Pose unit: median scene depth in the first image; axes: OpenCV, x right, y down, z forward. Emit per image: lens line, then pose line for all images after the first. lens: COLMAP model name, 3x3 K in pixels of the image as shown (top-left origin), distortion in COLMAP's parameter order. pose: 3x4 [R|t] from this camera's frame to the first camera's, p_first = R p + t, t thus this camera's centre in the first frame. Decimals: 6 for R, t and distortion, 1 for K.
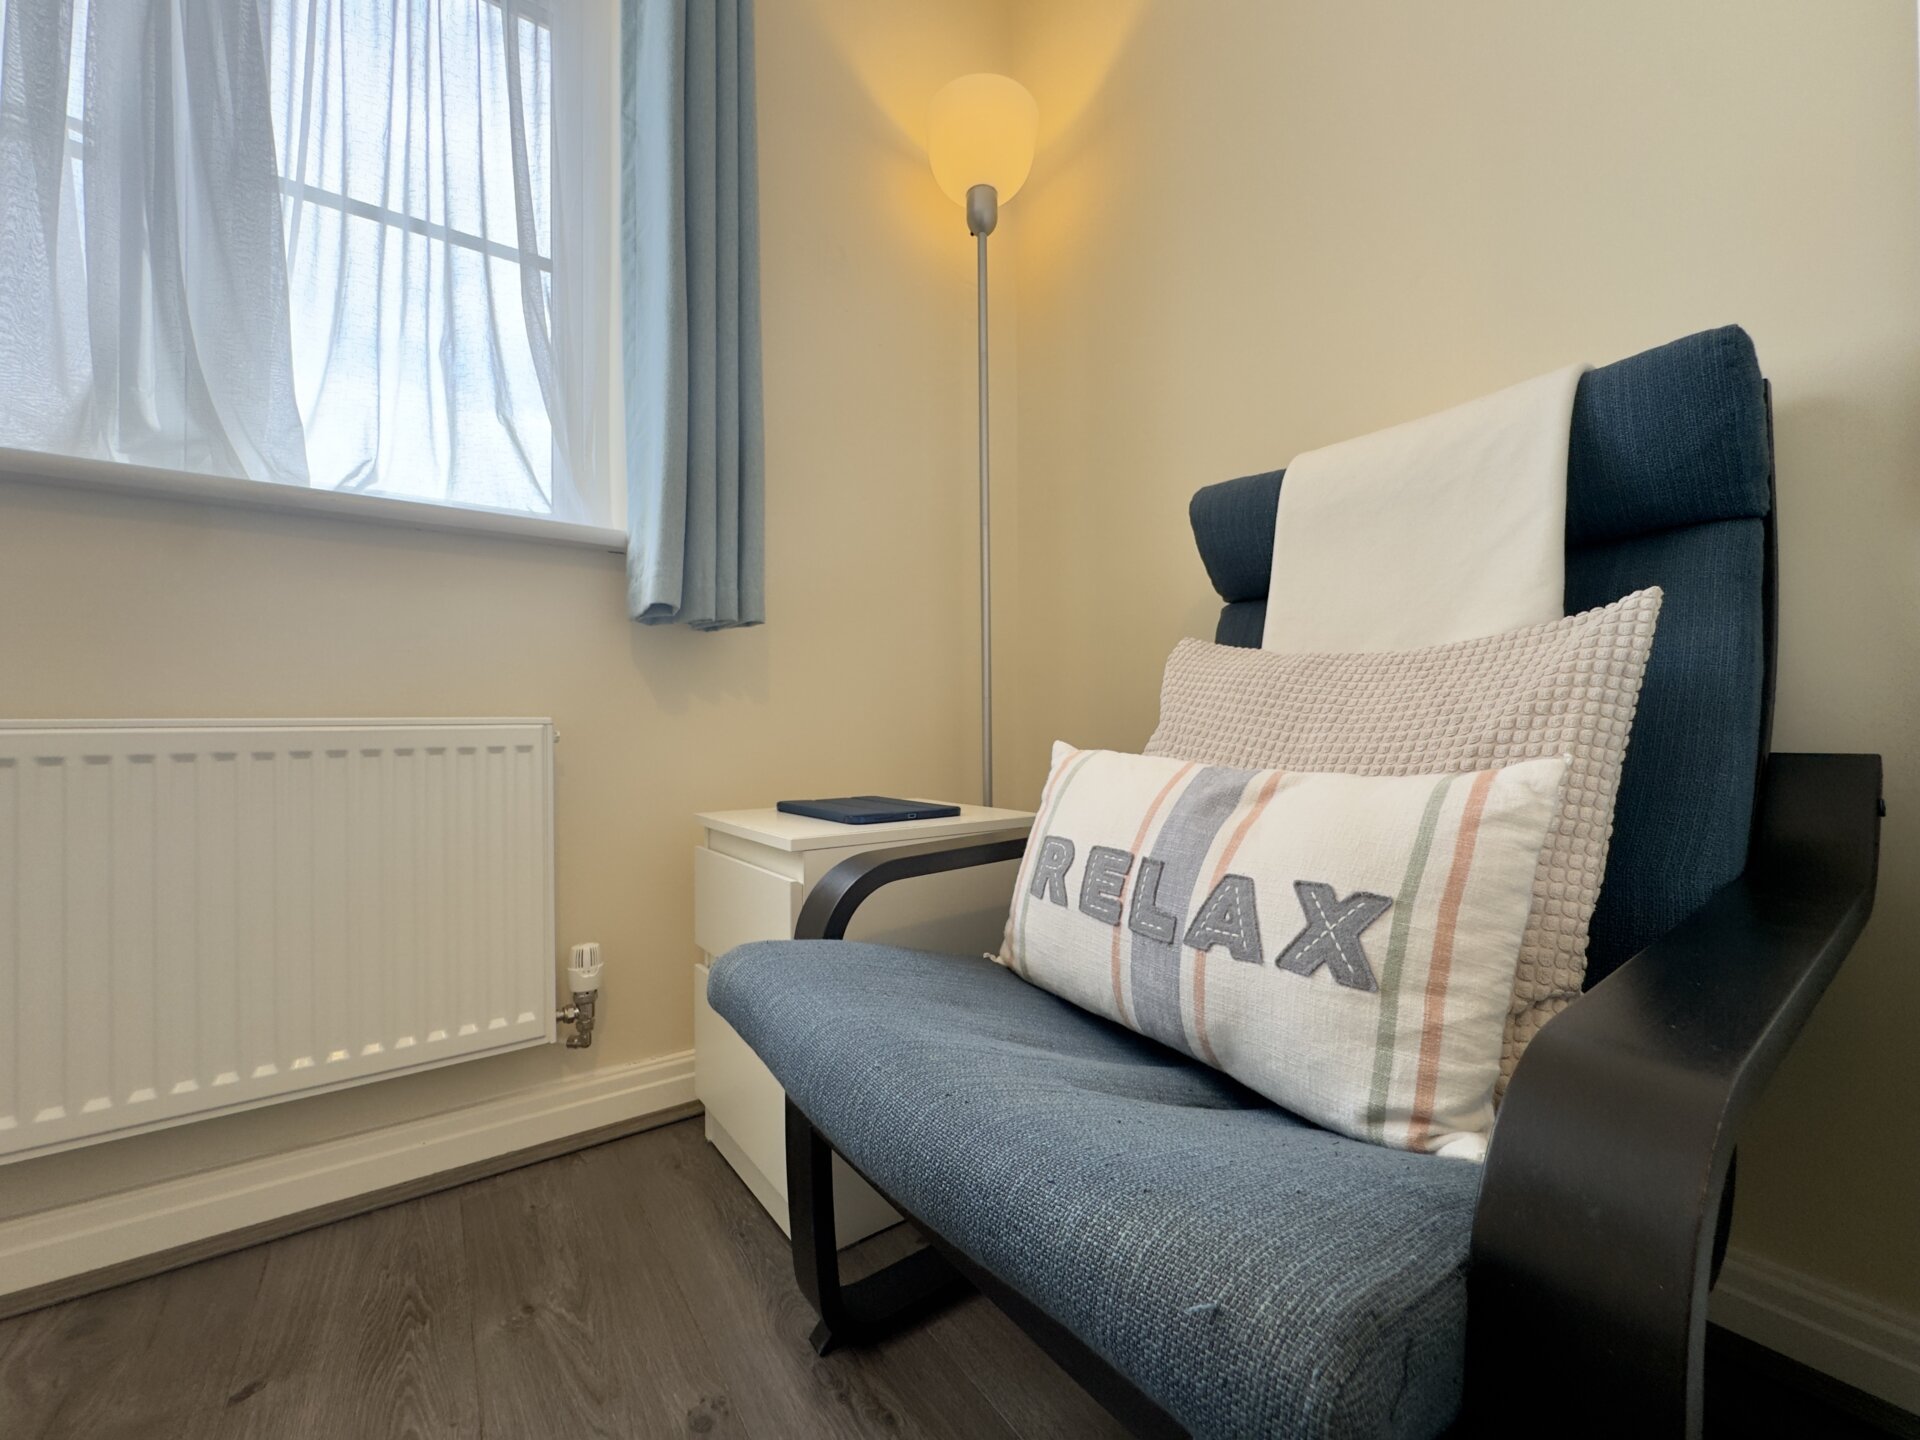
lens RADIAL K [[764.5, 0, 961.6], [0, 764.5, 726.5], [0, 0, 1]] dist [-0.003179, 0.000715]
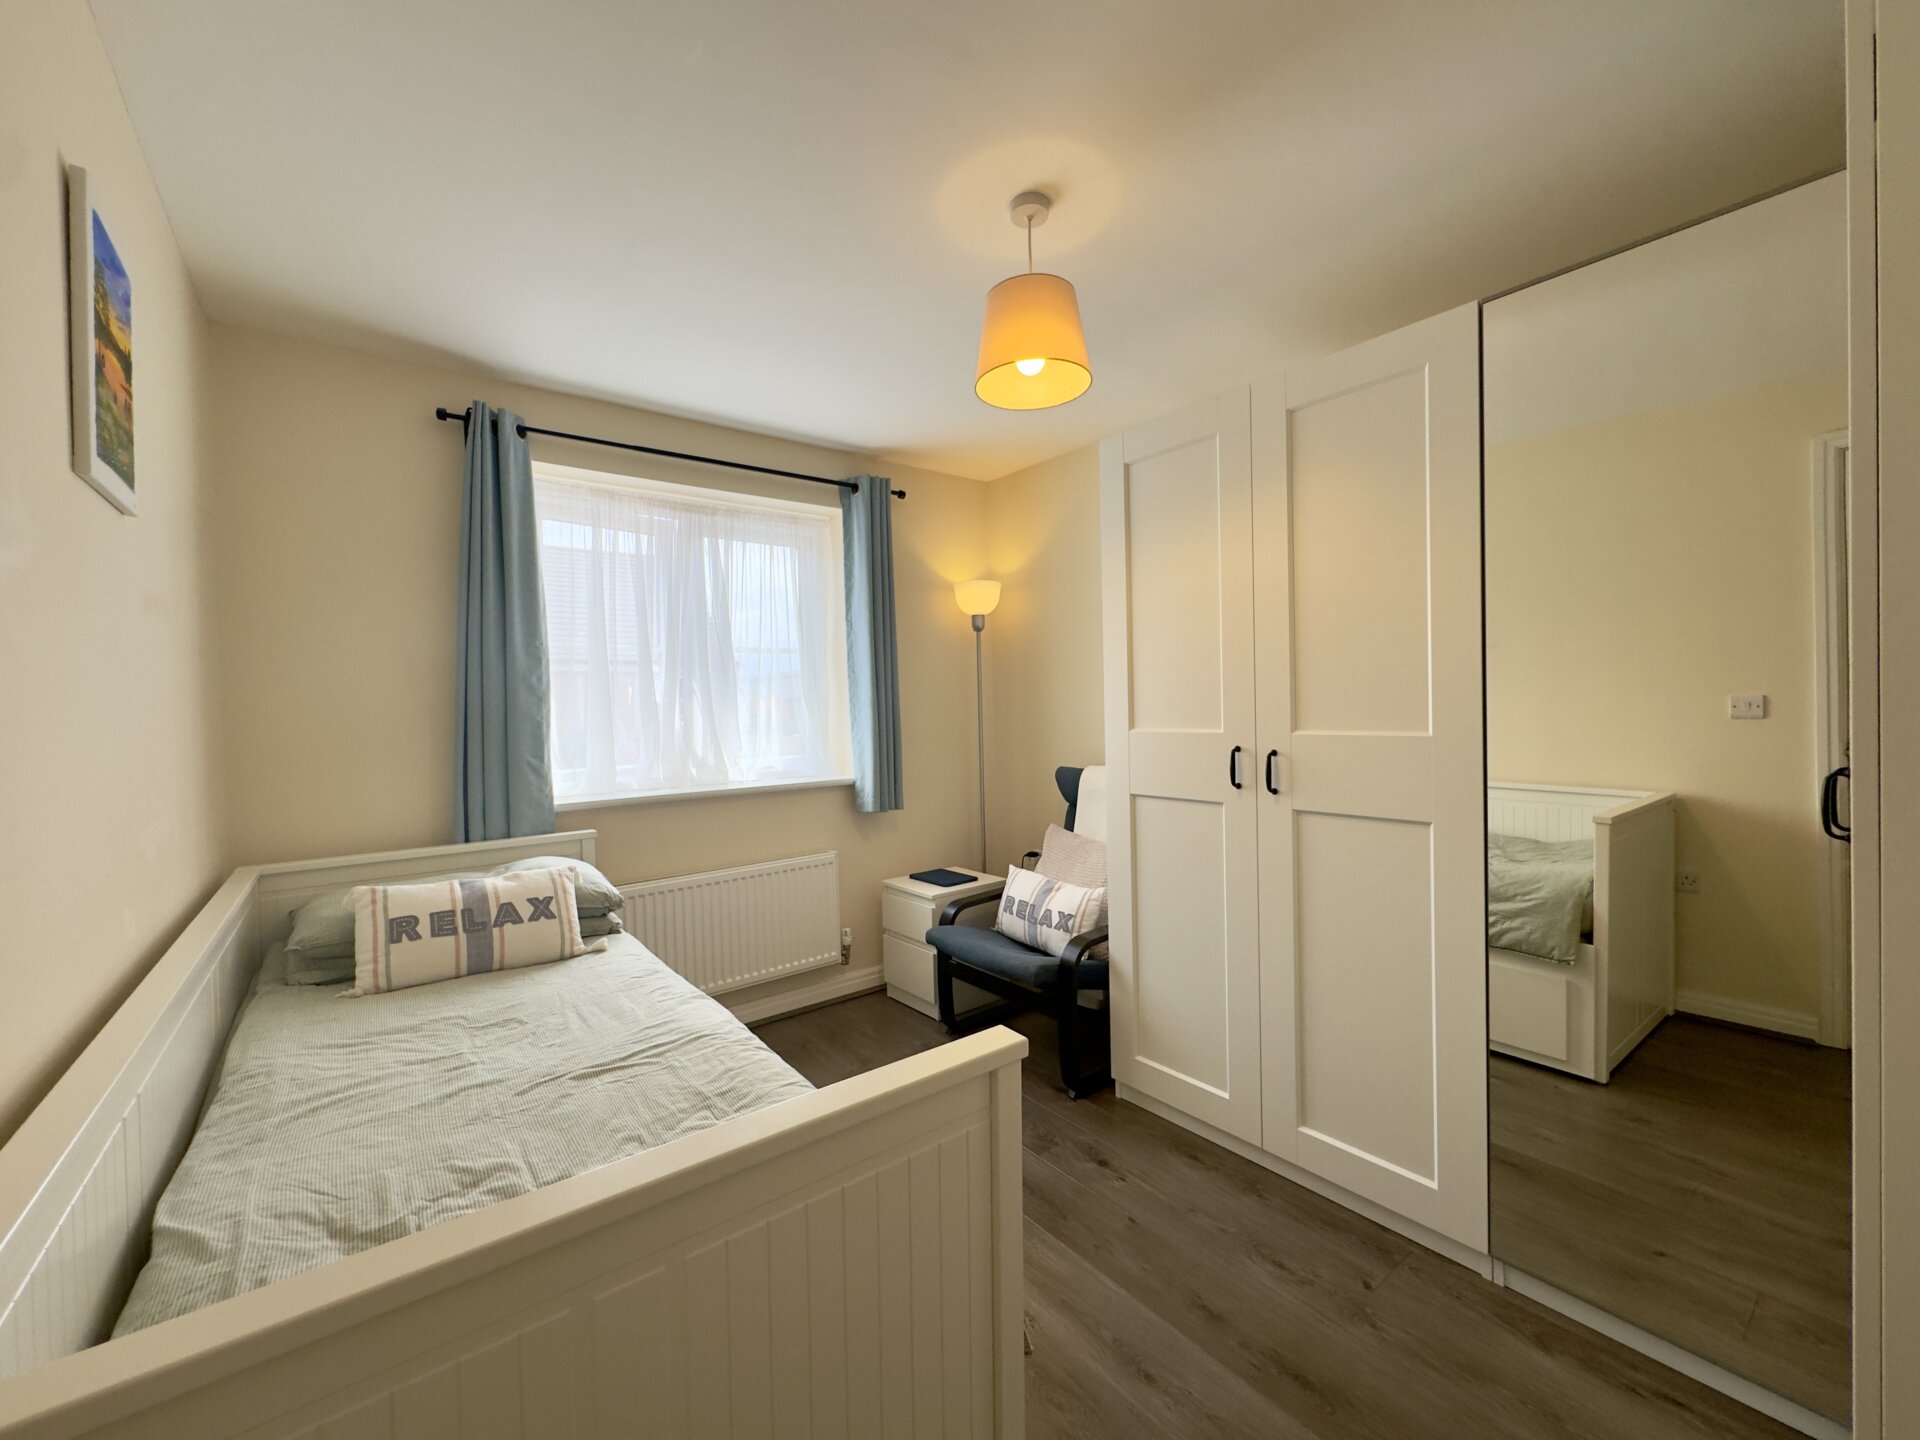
lens RADIAL K [[764.5, 0, 963.3], [0, 764.5, 721.0], [0, 0, 1]] dist [-0.003179, 0.000715]
pose [[0.998609, -0.016435, 0.050106, -0.258458], [0.015126, 0.999538, 0.026378, -0.754099], [-0.050516, -0.025583, 0.998396, -2.502002]]
